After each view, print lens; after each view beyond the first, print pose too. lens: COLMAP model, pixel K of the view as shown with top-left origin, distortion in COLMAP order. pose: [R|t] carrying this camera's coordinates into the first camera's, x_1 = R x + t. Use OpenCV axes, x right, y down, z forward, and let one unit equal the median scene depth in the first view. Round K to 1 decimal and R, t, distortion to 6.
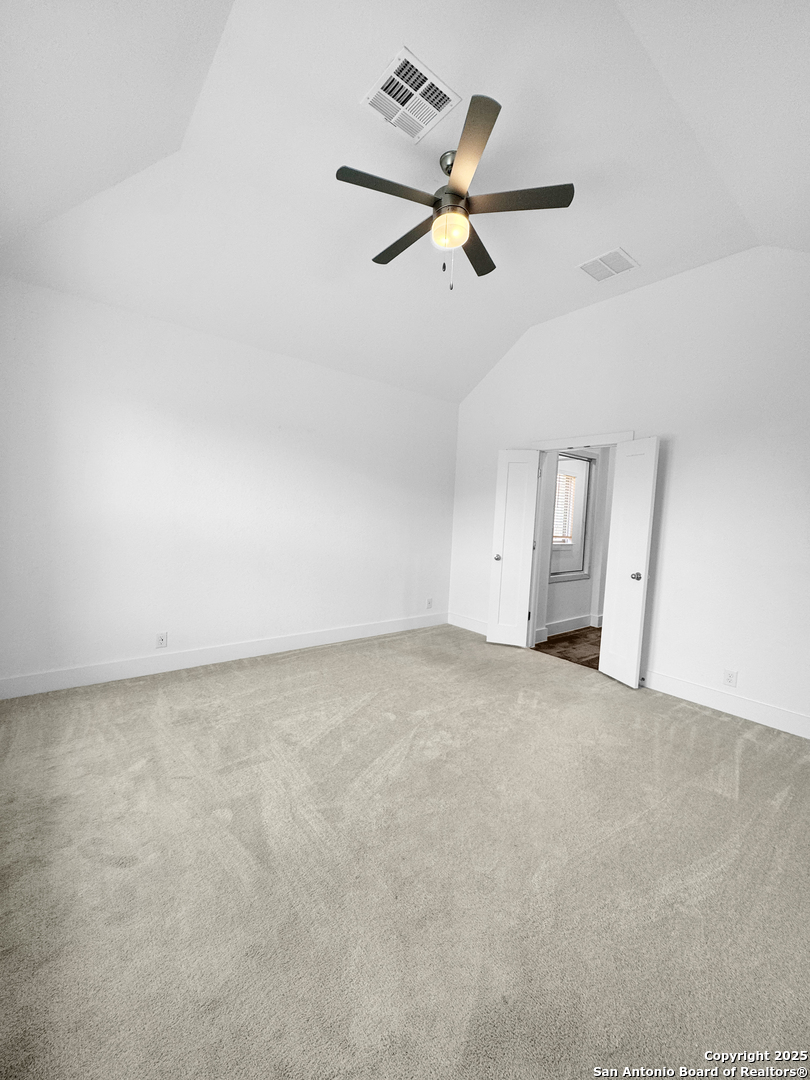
lens RADIAL K [[430.8, 0, 405.7], [0, 430.8, 538.9], [0, 0, 1]] dist [-0.002496, 0.000346]
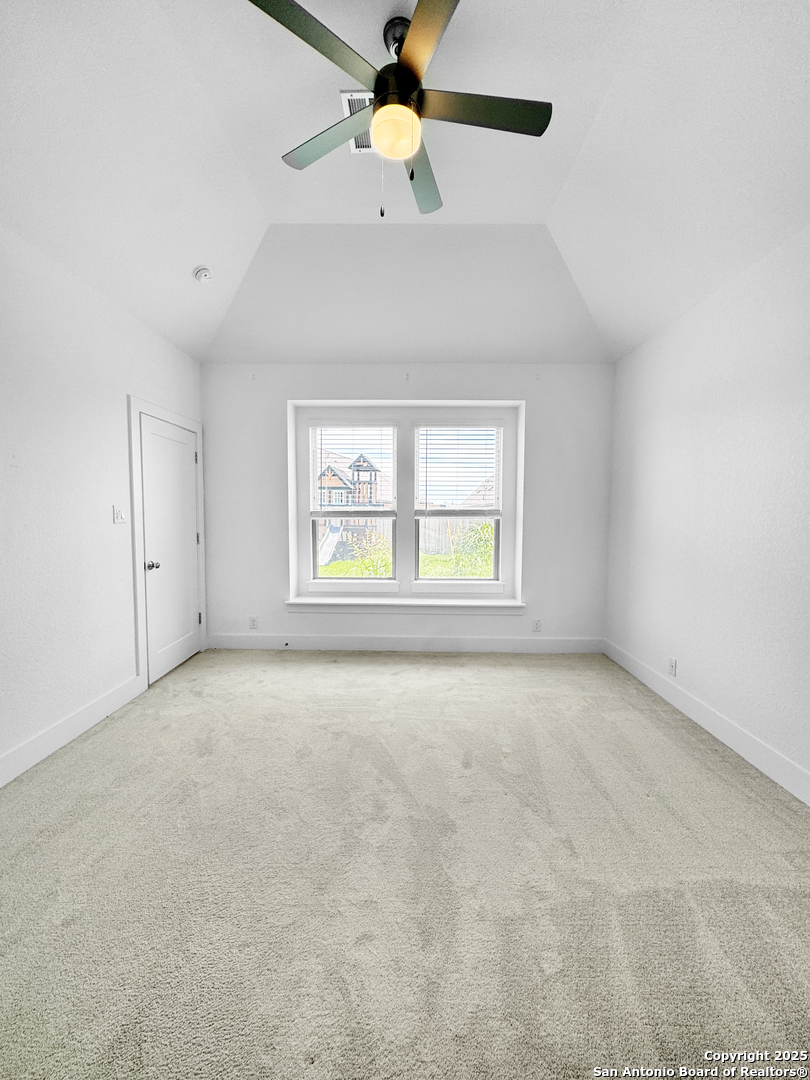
lens RADIAL K [[430.8, 0, 405.7], [0, 430.8, 538.9], [0, 0, 1]] dist [-0.002496, 0.000346]
pose [[-0.636053, -0.000543, -0.771645, 0.666511], [-0.091886, 0.992938, 0.075041, -0.061714], [0.766155, 0.118633, -0.631611, 1.579957]]
